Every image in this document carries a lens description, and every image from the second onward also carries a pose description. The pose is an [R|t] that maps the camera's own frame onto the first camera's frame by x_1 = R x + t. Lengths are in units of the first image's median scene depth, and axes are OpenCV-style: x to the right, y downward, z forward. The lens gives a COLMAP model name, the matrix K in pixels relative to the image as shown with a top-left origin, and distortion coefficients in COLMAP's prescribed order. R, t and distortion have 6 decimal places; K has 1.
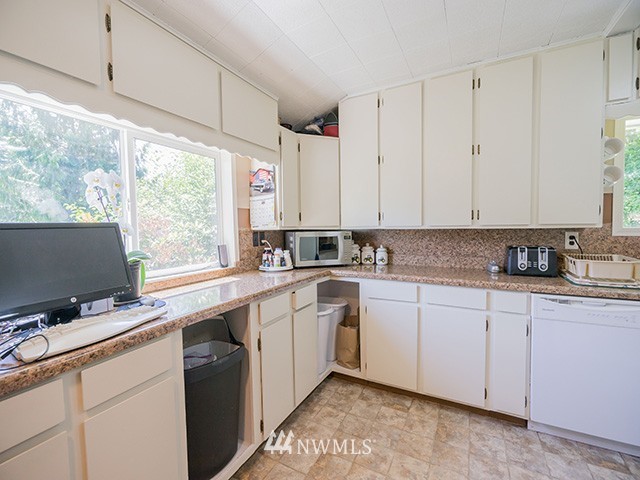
lens RADIAL K [[291.5, 0, 318.9], [0, 291.5, 240.0], [0, 0, 1]] dist [-0.002852, -0.000571]
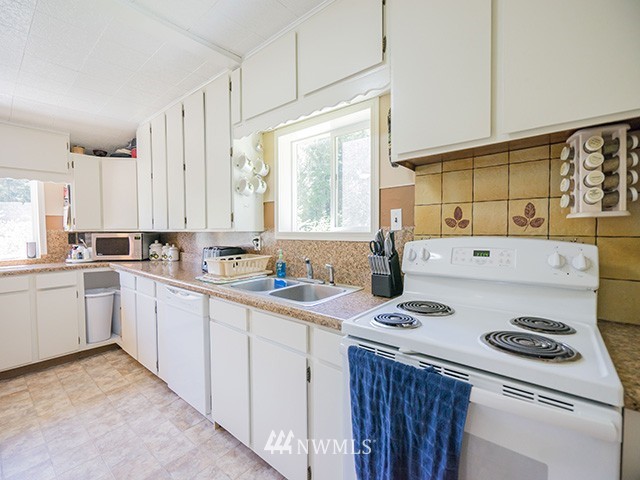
lens RADIAL K [[291.5, 0, 319.3], [0, 291.5, 238.6], [0, 0, 1]] dist [-0.002852, -0.000571]
pose [[0.980343, 0.017240, -0.196547, 1.200501], [-0.017907, 0.999838, -0.001620, -0.020051], [0.196488, 0.005108, 0.980493, -0.077382]]
